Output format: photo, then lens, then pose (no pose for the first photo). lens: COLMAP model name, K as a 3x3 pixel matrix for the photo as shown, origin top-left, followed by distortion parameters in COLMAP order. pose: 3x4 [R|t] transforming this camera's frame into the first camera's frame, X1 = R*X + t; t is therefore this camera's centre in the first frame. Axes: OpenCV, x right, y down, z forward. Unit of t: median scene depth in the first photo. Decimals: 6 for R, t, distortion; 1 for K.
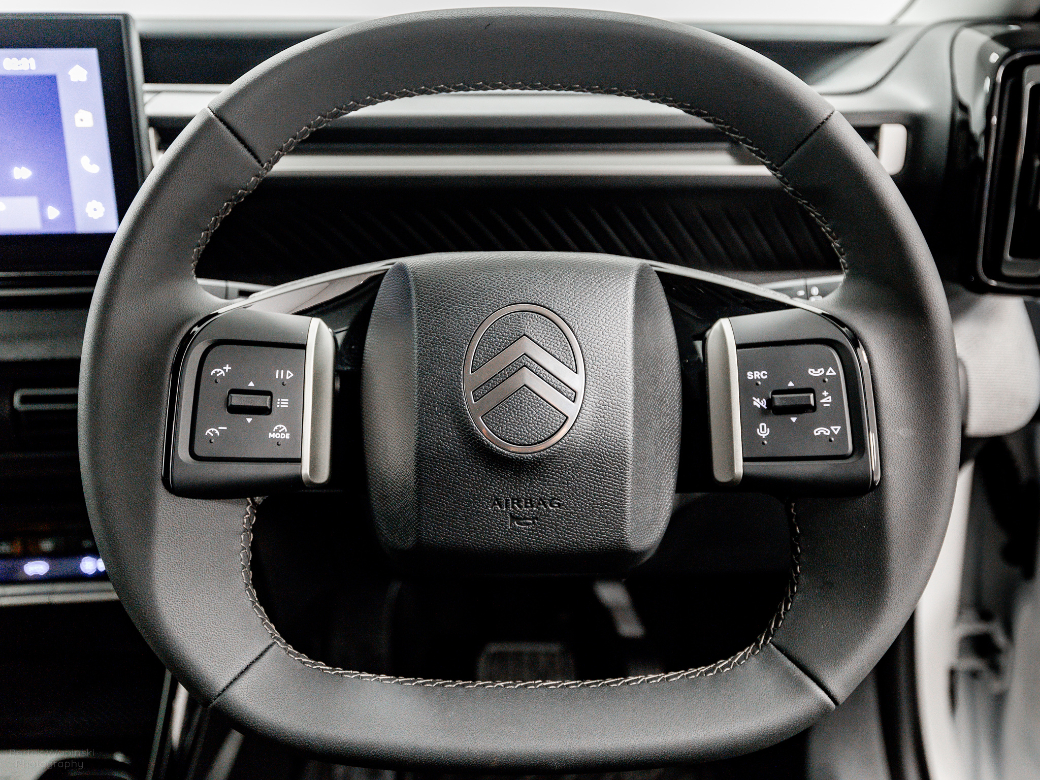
lens RADIAL K [[844.7, 0, 520.0], [0, 844.7, 390.0], [0, 0, 1]] dist [0.001483, 0.001762]
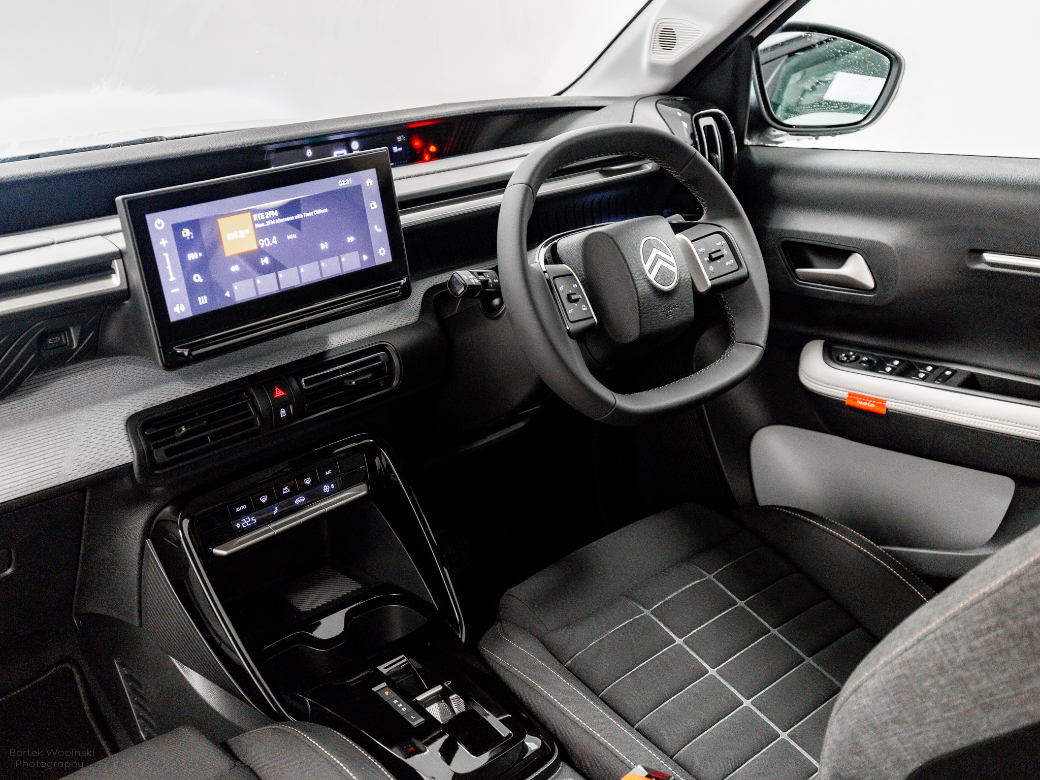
lens RADIAL K [[1131.4, 0, 520.0], [0, 1131.4, 390.0], [0, 0, 1]] dist [-0.002692, -0.003185]
pose [[0.751577, -0.264012, 0.604508, -2.415808], [0.307949, 0.950851, 0.032404, 0.111237], [-0.583352, 0.161803, 0.795940, -1.422442]]
